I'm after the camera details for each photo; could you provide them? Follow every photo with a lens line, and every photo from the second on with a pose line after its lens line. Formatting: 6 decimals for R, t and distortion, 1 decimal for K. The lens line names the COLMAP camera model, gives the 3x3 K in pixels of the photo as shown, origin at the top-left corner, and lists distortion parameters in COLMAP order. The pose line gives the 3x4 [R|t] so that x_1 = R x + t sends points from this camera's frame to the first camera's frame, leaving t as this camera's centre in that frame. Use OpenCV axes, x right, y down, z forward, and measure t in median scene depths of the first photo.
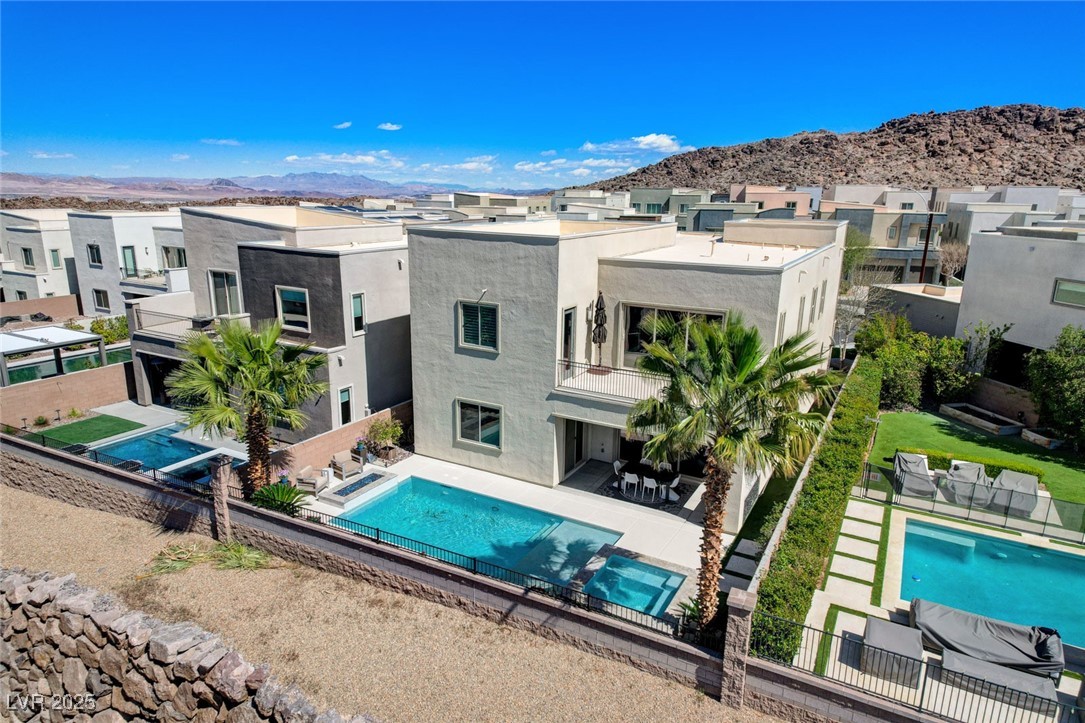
lens RADIAL K [[668.9, 0, 543.6], [0, 668.9, 369.4], [0, 0, 1]] dist [0.085418, -0.065320]
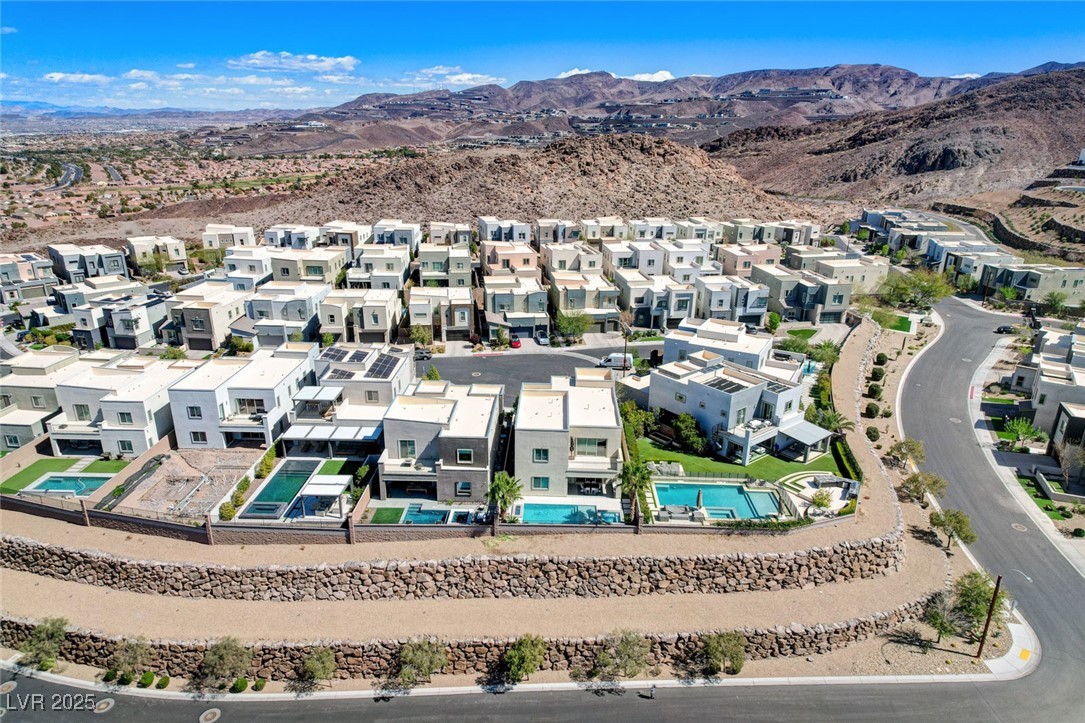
lens RADIAL K [[669.7, 0, 541.3], [0, 669.7, 367.3], [0, 0, 1]] dist [0.091458, -0.071233]
pose [[0.888762, -0.162707, 0.428520, -1.361322], [0.119680, 0.984822, 0.125711, -0.853891], [-0.442469, -0.060442, 0.894744, -1.820278]]
